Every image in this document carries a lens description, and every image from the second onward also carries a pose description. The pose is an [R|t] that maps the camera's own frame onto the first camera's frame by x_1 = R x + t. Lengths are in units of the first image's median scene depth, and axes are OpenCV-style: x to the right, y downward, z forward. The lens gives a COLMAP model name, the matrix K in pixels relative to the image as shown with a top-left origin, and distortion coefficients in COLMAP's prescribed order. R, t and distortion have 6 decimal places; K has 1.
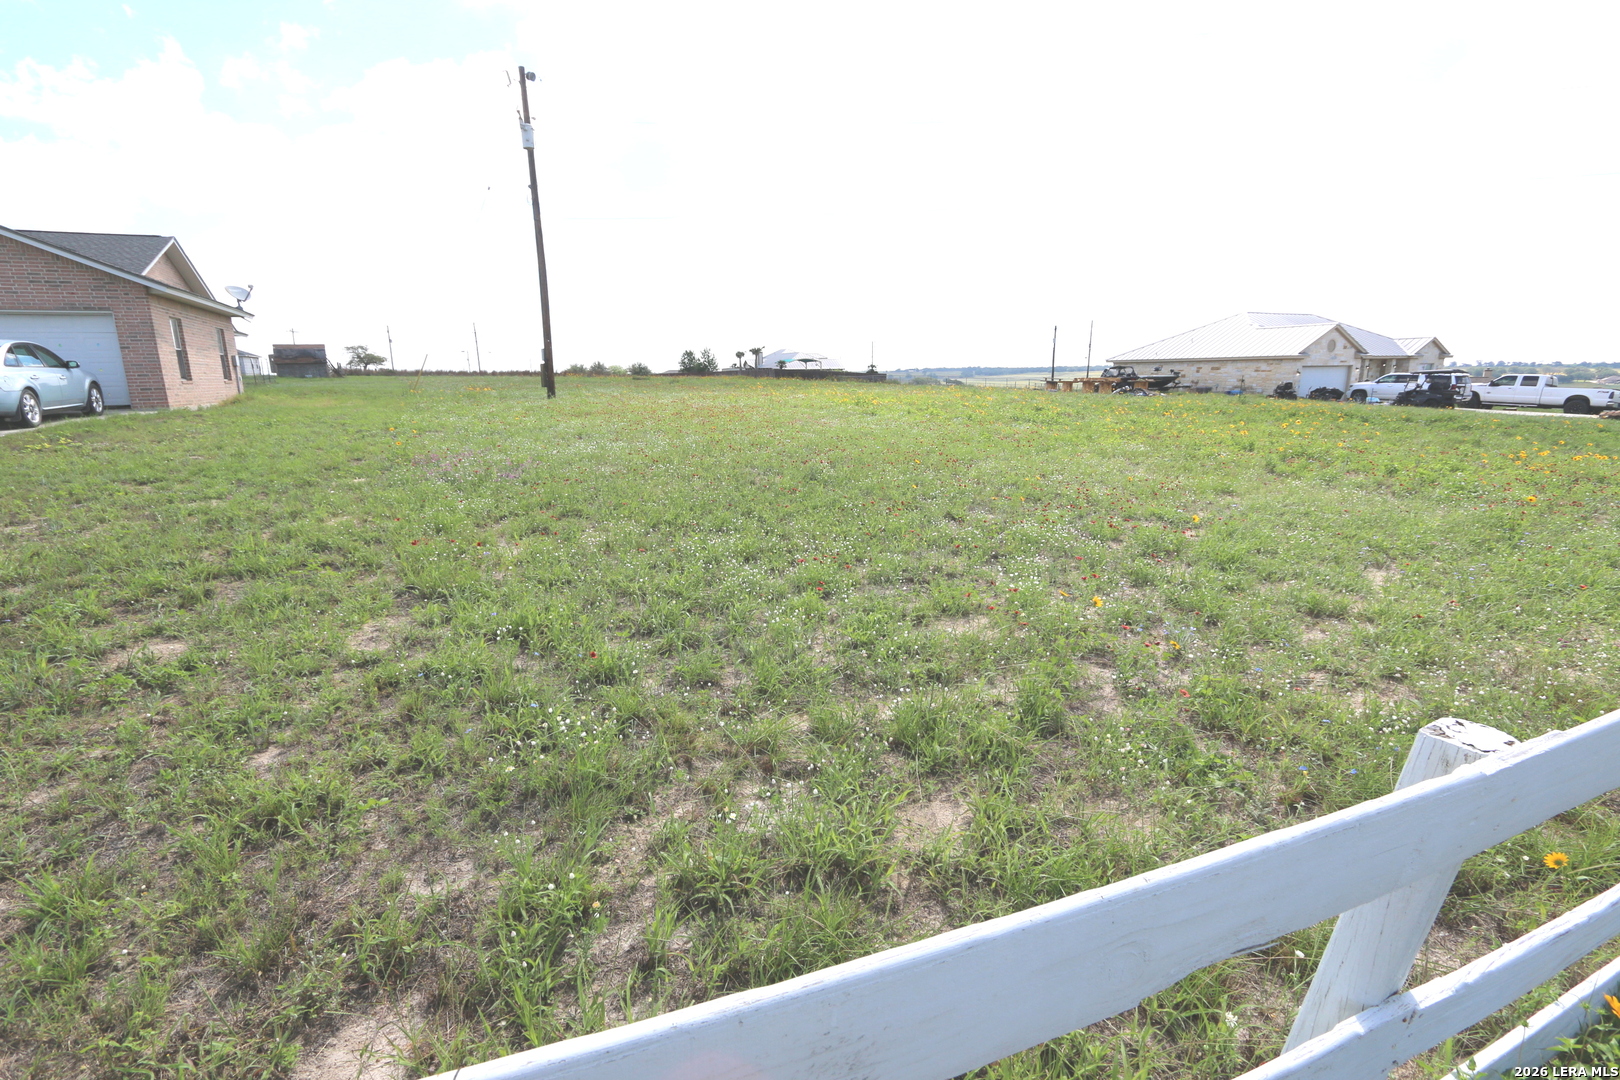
lens RADIAL K [[721.4, 0, 802.0], [0, 721.4, 541.5], [0, 0, 1]] dist [-0.018211, 0.001290]
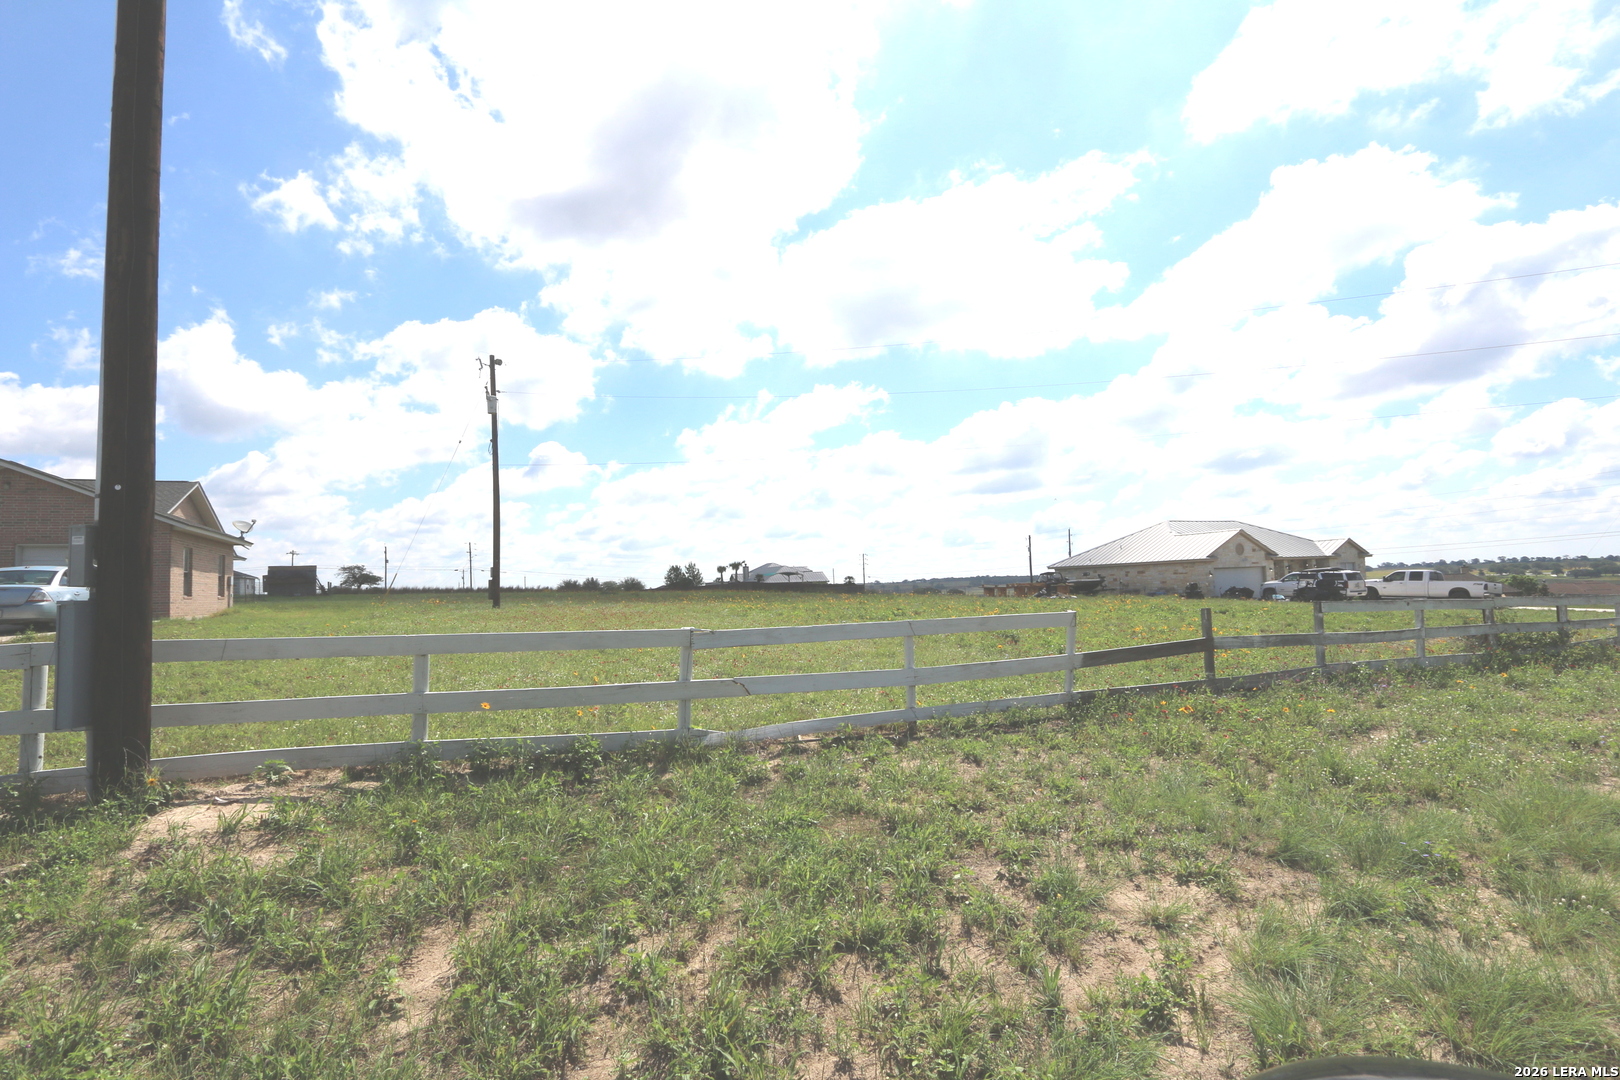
lens RADIAL K [[765.8, 0, 801.8], [0, 765.8, 539.9], [0, 0, 1]] dist [-0.018471, 0.001570]
pose [[0.999744, -0.019348, -0.011758, 0.089251], [0.015179, 0.958113, -0.285988, 0.029507], [0.016799, 0.285736, 0.958161, -0.110135]]
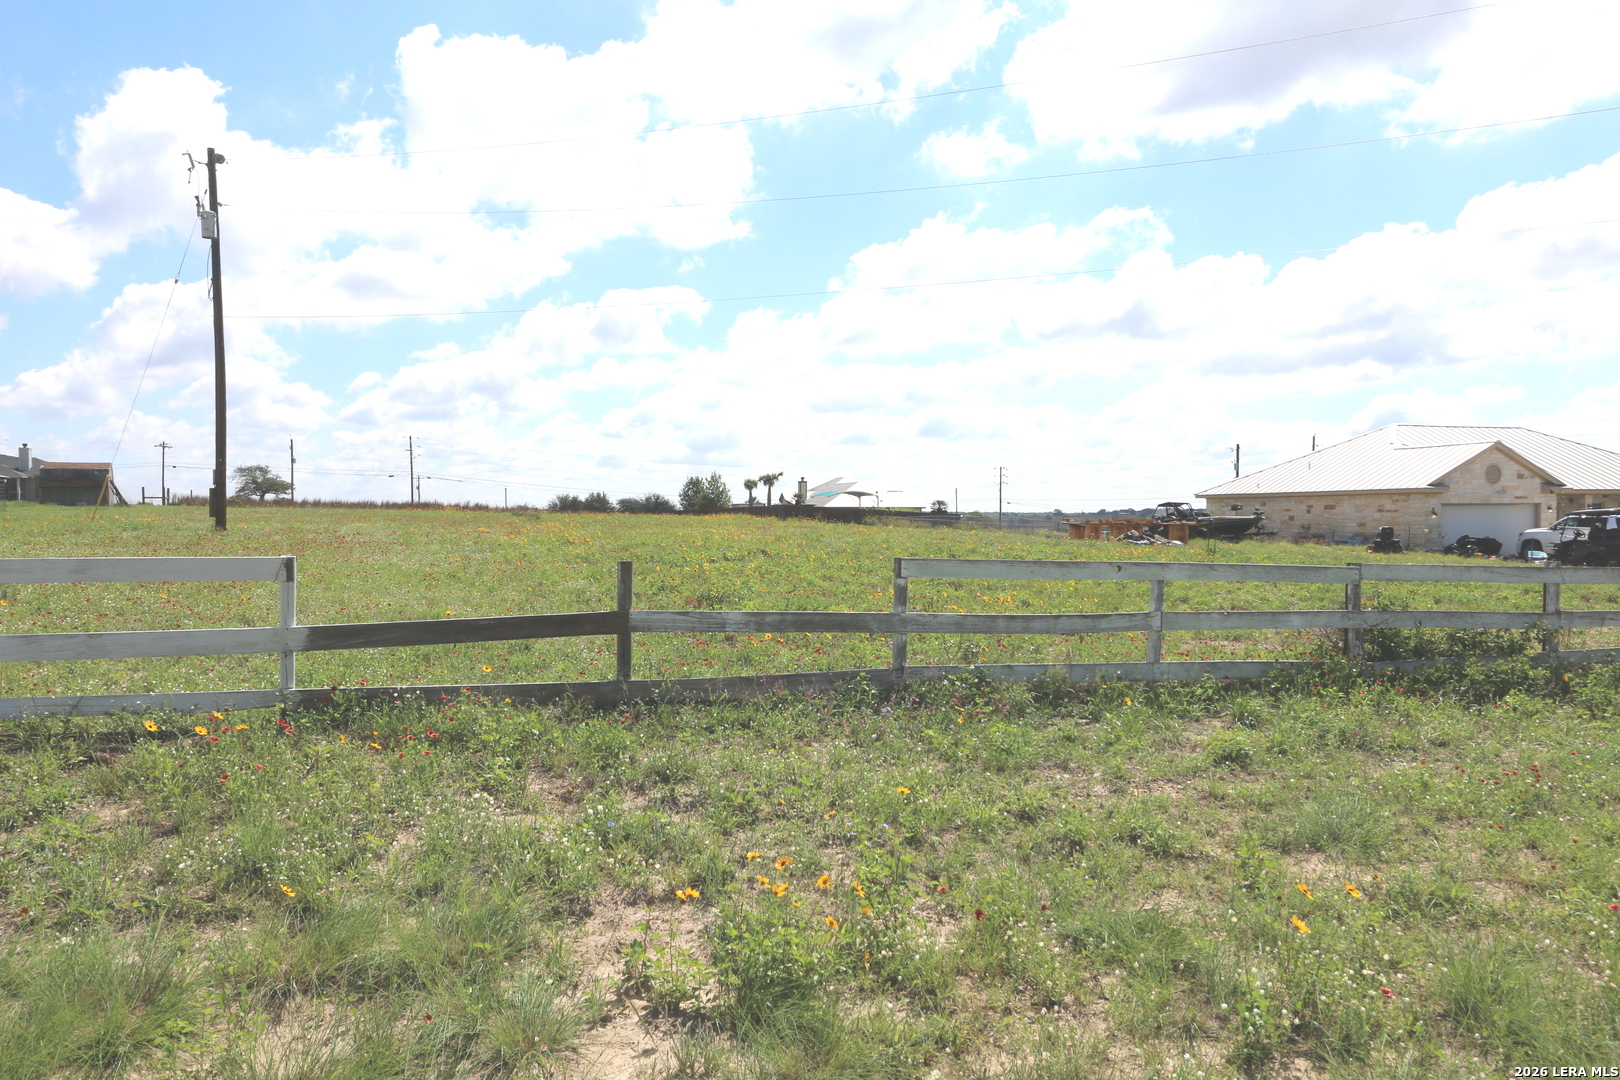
lens RADIAL K [[1158.6, 0, 813.9], [0, 1158.6, 553.6], [0, 0, 1]] dist [-0.013631, -0.005294]
pose [[0.990754, 0.016294, -0.134692, 0.258217], [-0.042185, 0.980551, -0.191679, 0.021990], [0.128949, 0.195588, 0.972171, -0.076389]]
